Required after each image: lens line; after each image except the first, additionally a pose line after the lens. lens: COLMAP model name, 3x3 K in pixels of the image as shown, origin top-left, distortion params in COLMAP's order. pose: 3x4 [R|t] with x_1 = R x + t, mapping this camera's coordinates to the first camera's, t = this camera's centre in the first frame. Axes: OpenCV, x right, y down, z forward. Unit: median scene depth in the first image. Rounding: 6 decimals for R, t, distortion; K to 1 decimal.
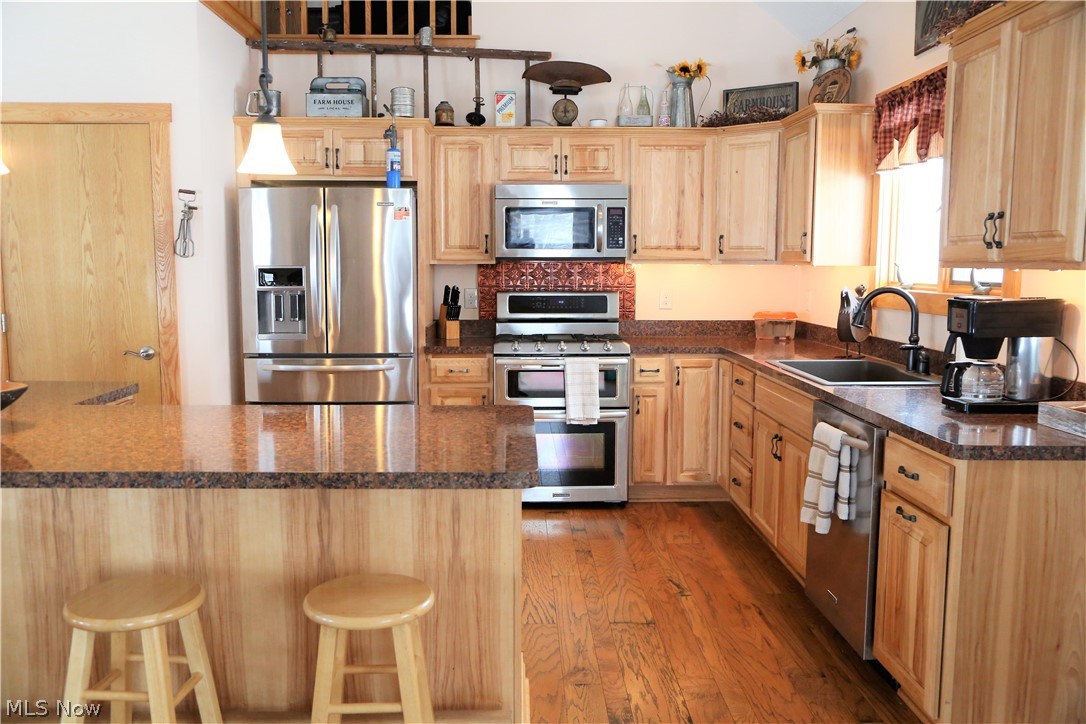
lens RADIAL K [[904.2, 0, 539.0], [0, 904.2, 366.0], [0, 0, 1]] dist [-0.059572, 0.082729]
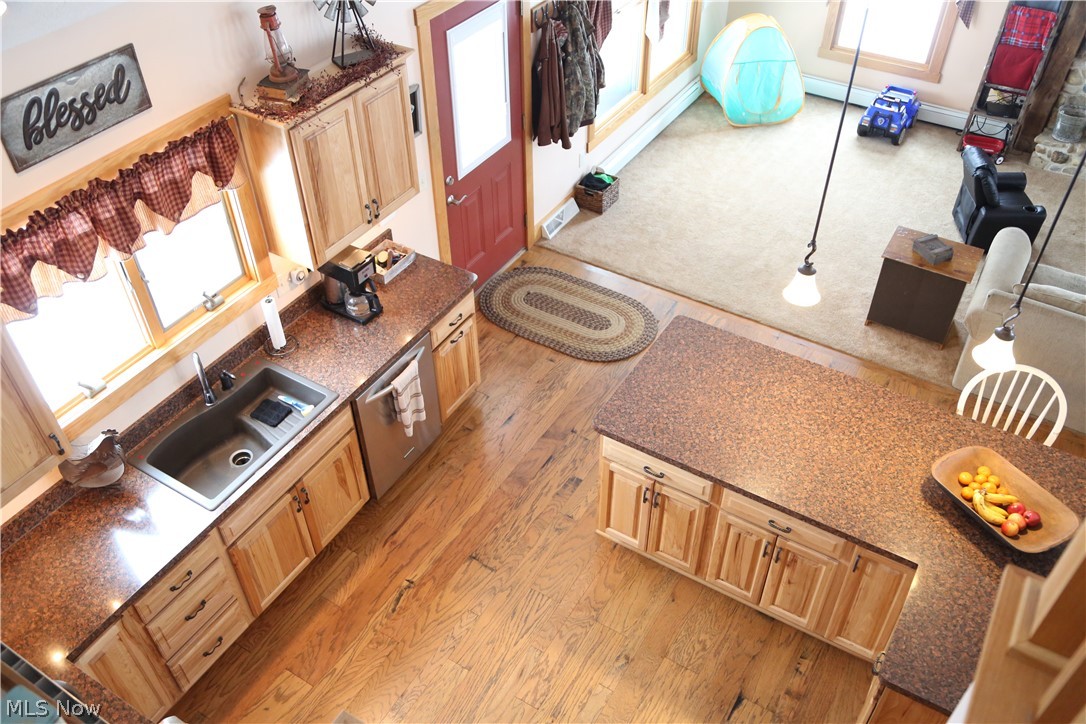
lens RADIAL K [[904.2, 0, 539.0], [0, 904.2, 366.0], [0, 0, 1]] dist [-0.059572, 0.082729]
pose [[-0.839884, -0.362093, 0.404331, -0.283242], [0.069224, 0.667401, 0.741474, -0.634018], [-0.538334, 0.650742, -0.535474, 1.028418]]
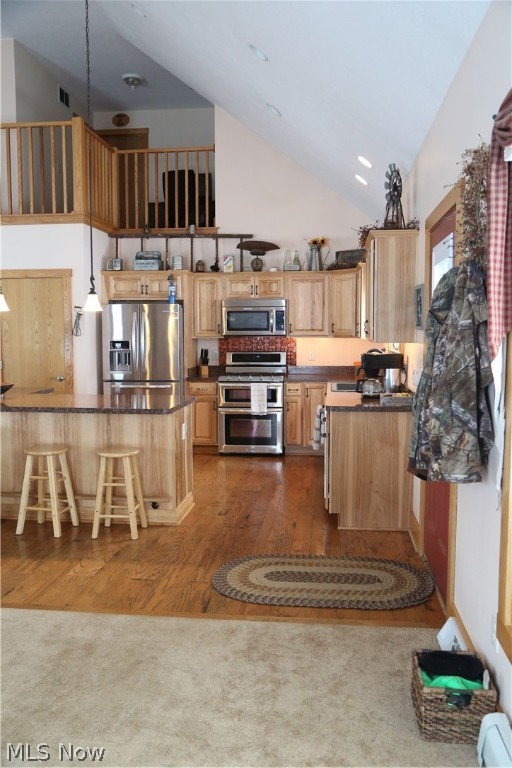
lens RADIAL K [[639.4, 0, 259.0], [0, 639.4, 389.9], [0, 0, 1]] dist [-0.059572, 0.082729]
pose [[0.990919, 0.007981, -0.134220, 0.240914], [-0.011246, 0.999659, -0.023588, 0.040687], [0.133986, 0.024883, 0.990671, -0.456341]]
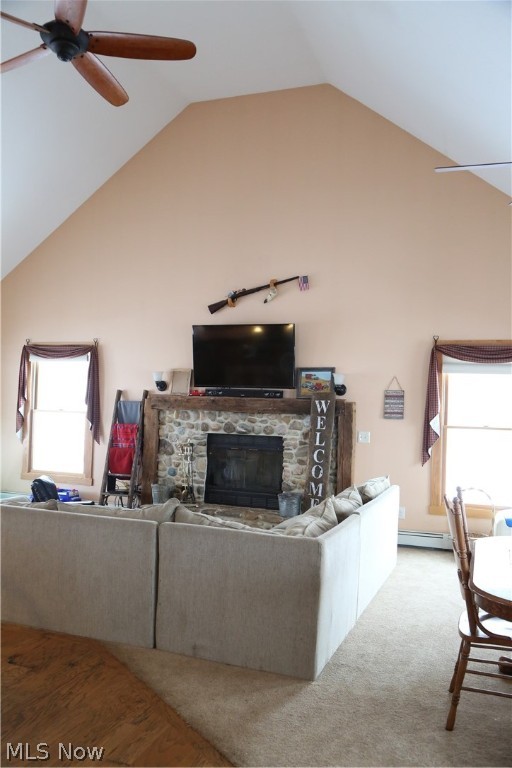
lens RADIAL K [[639.4, 0, 259.0], [0, 639.4, 389.9], [0, 0, 1]] dist [-0.059572, 0.082729]
pose [[-0.928647, -0.016795, 0.370585, -1.033183], [0.009919, 0.997493, 0.070061, -0.089050], [-0.370833, 0.068738, -0.926152, 0.779263]]
